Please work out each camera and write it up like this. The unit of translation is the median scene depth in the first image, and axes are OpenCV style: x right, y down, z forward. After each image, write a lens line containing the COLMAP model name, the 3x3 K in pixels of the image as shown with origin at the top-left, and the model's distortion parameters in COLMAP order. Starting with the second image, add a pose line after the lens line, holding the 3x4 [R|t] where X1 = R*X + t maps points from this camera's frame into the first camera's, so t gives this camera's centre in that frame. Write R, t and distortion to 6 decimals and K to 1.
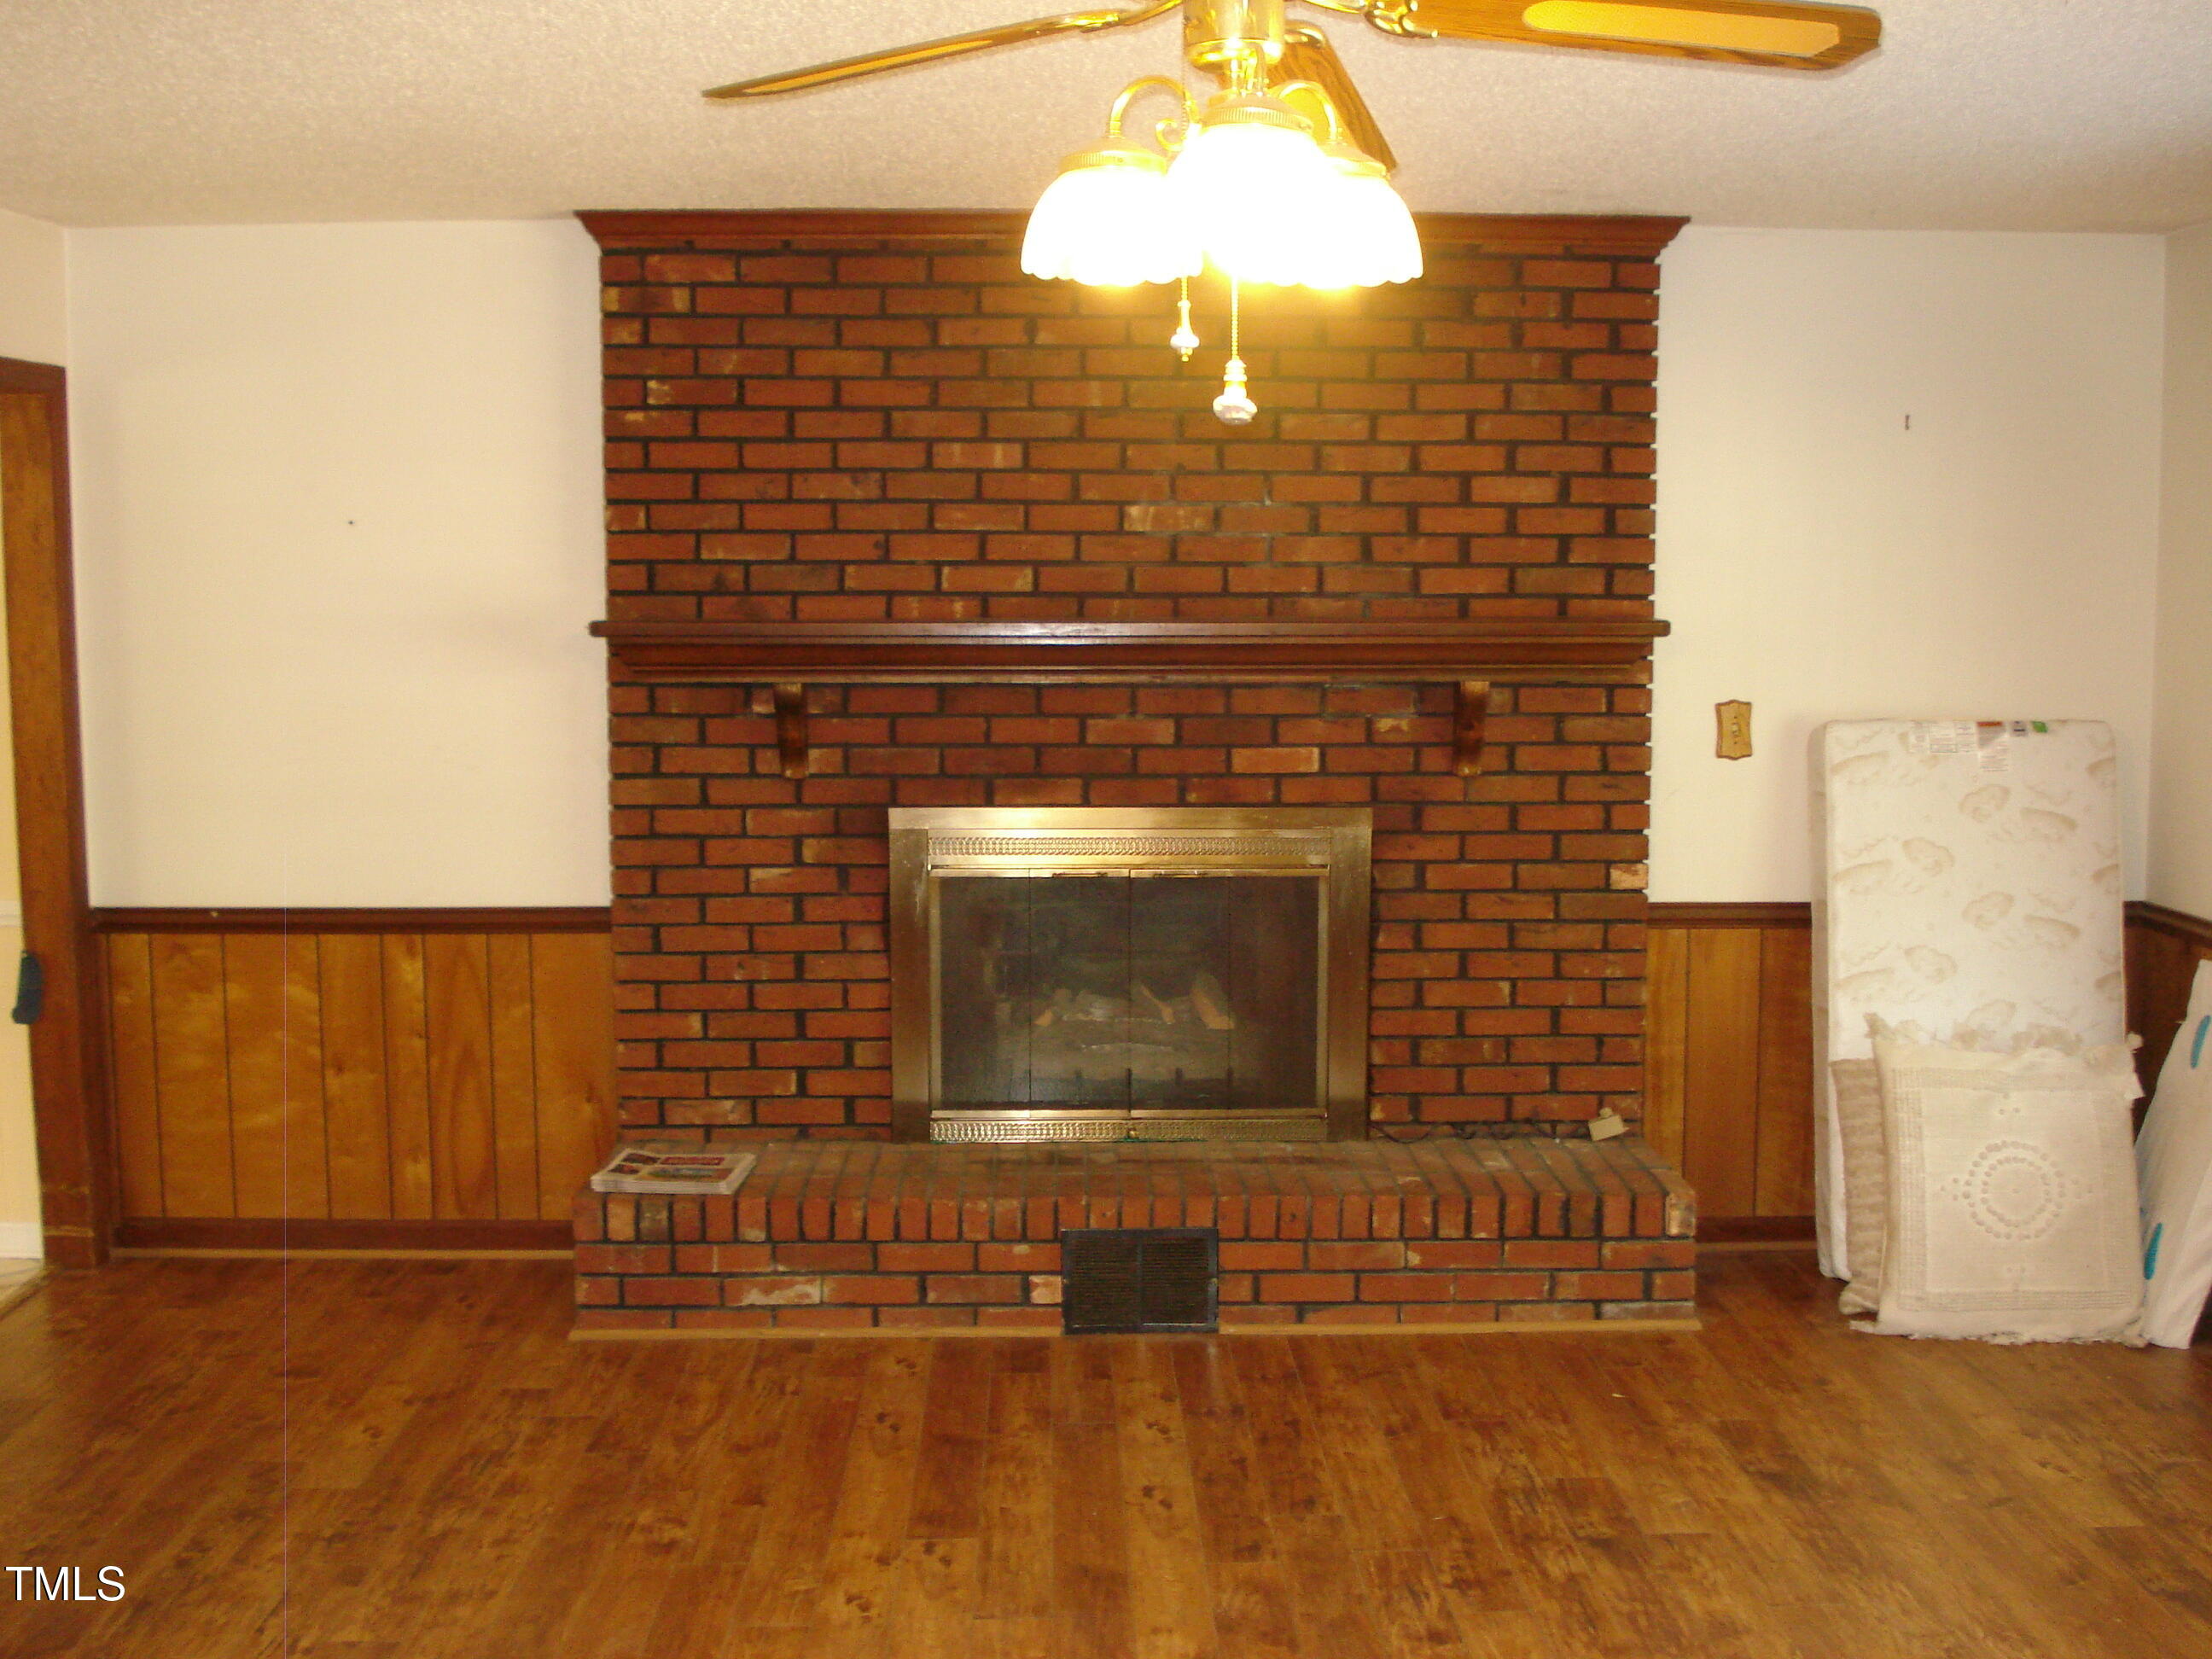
lens RADIAL K [[2502.3, 0, 1106.0], [0, 2502.3, 829.5], [0, 0, 1]] dist [-0.062502, -0.119940]
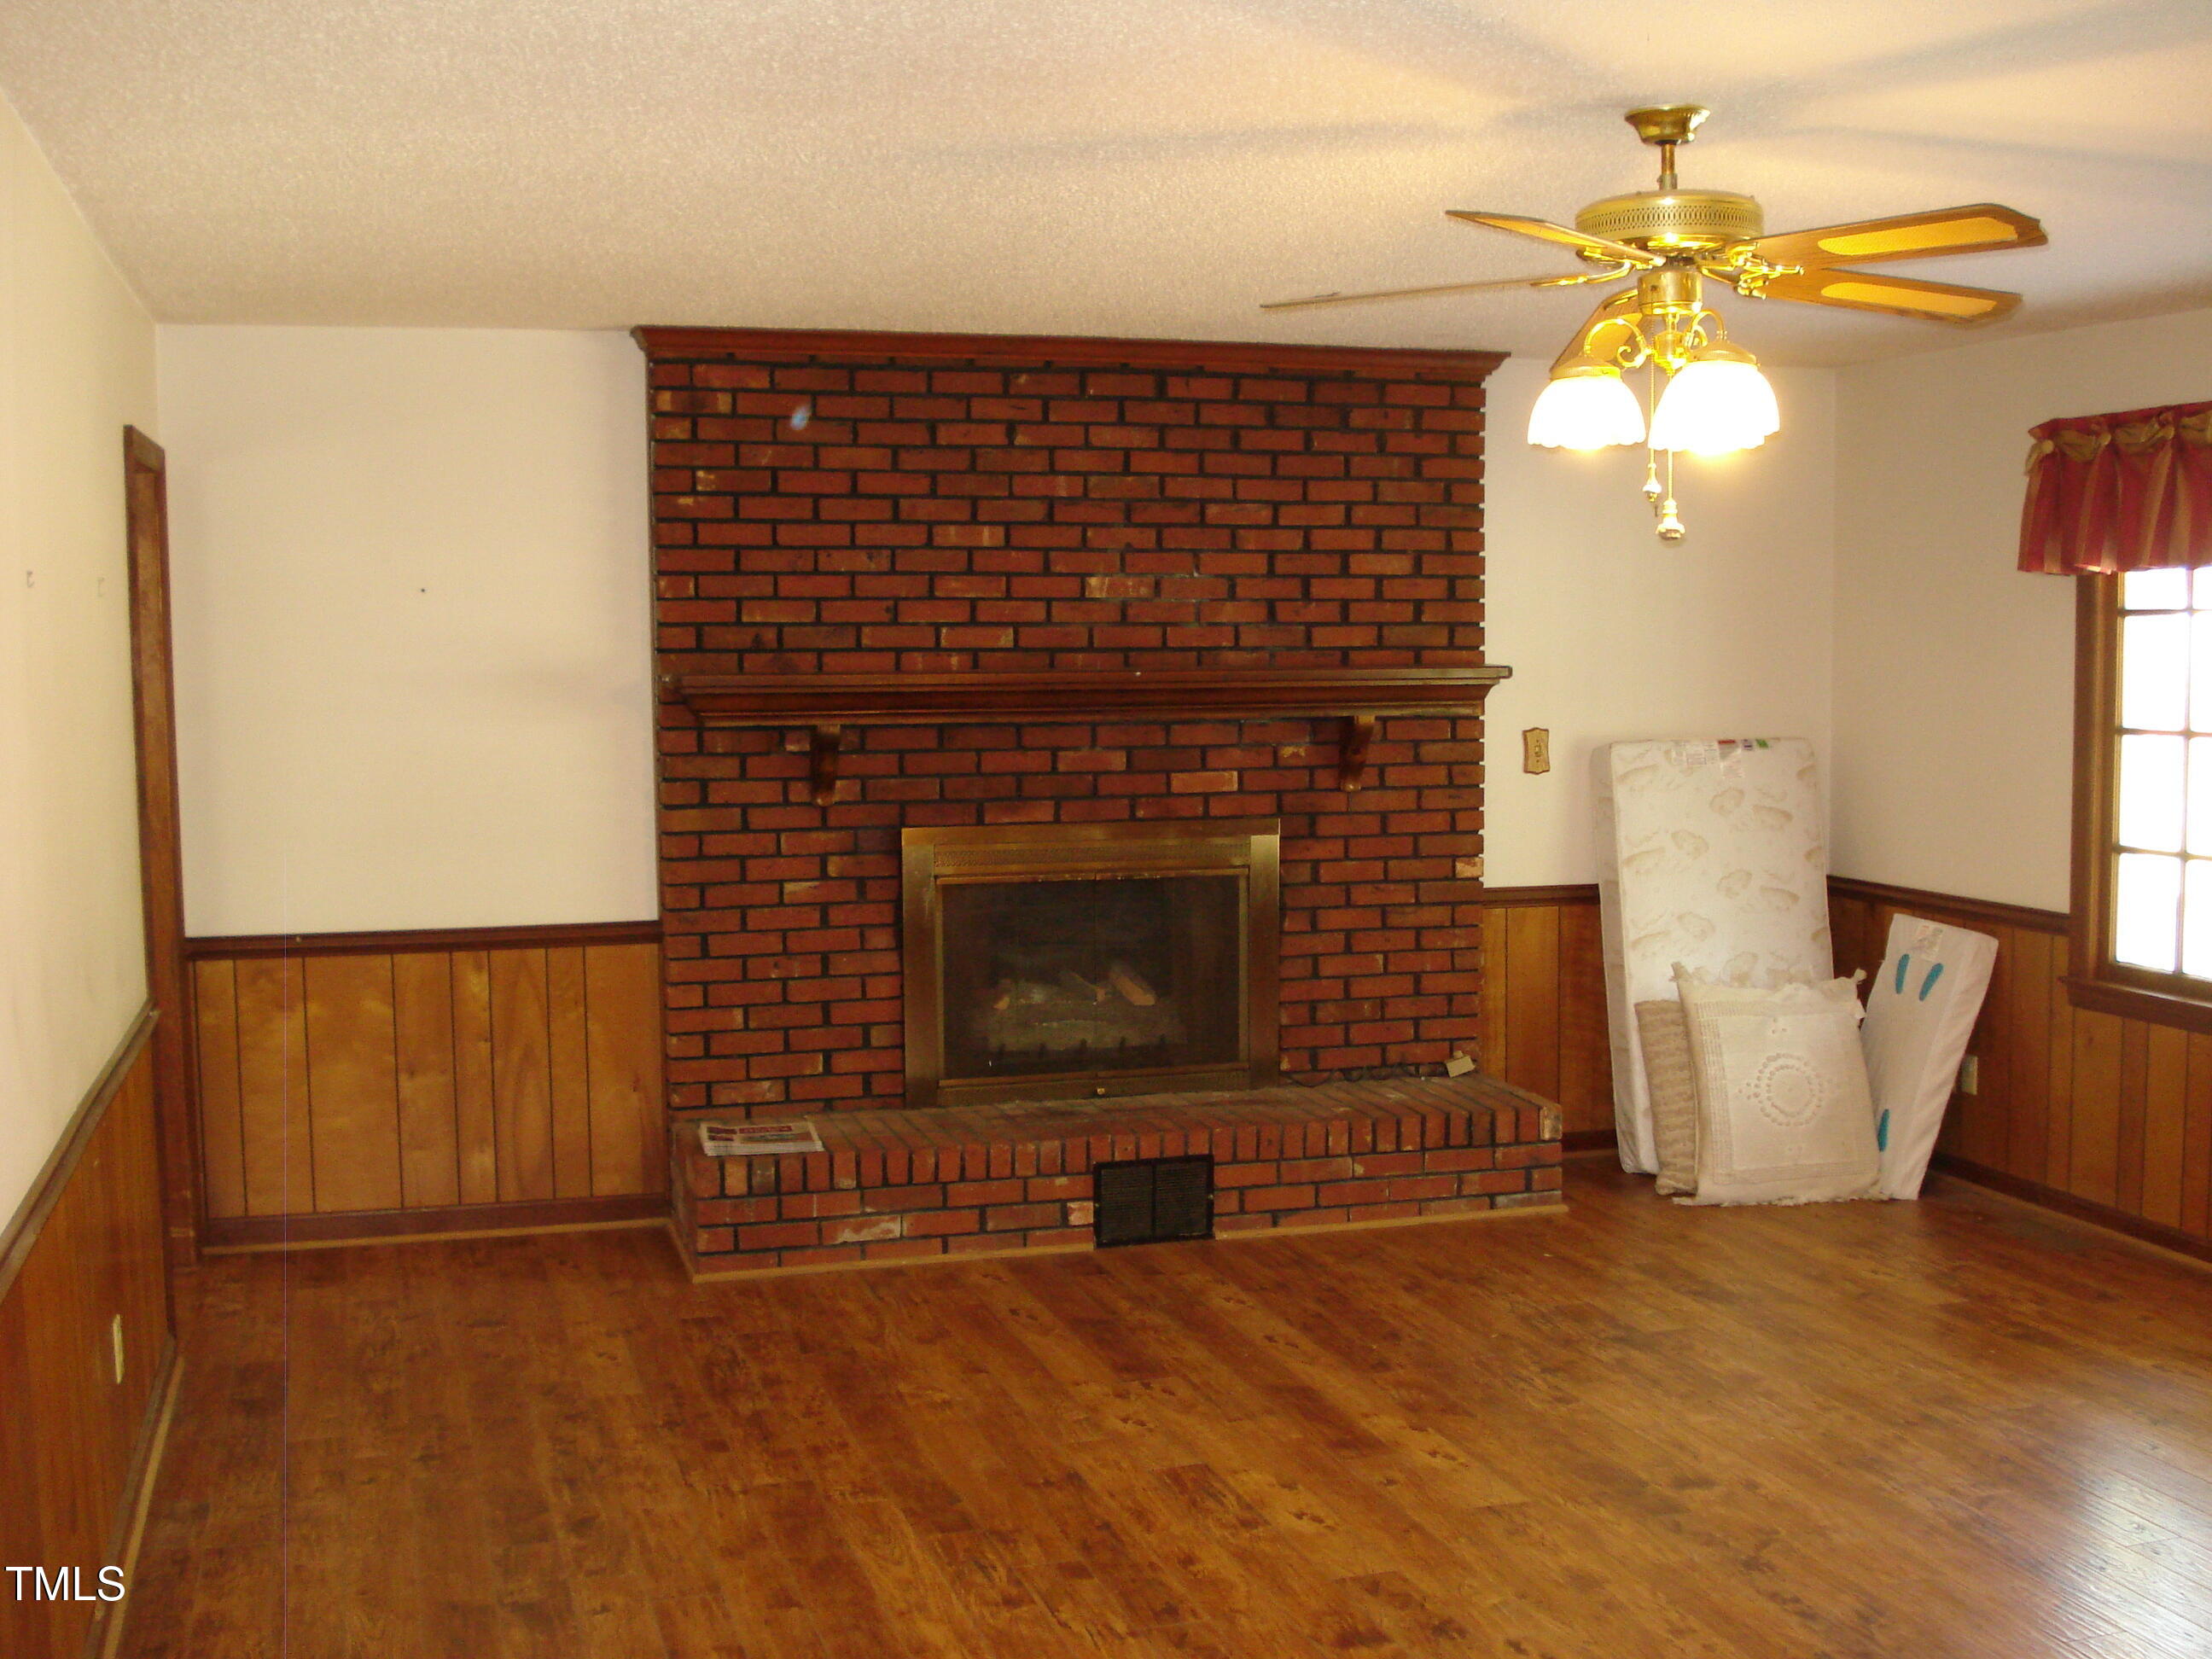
lens RADIAL K [[2502.3, 0, 1106.0], [0, 2502.3, 829.5], [0, 0, 1]] dist [-0.062502, -0.119940]
pose [[0.963886, -0.026405, 0.265002, -0.310784], [0.032432, 0.999305, -0.018394, 0.017163], [-0.264332, 0.026324, 0.964072, -0.182158]]
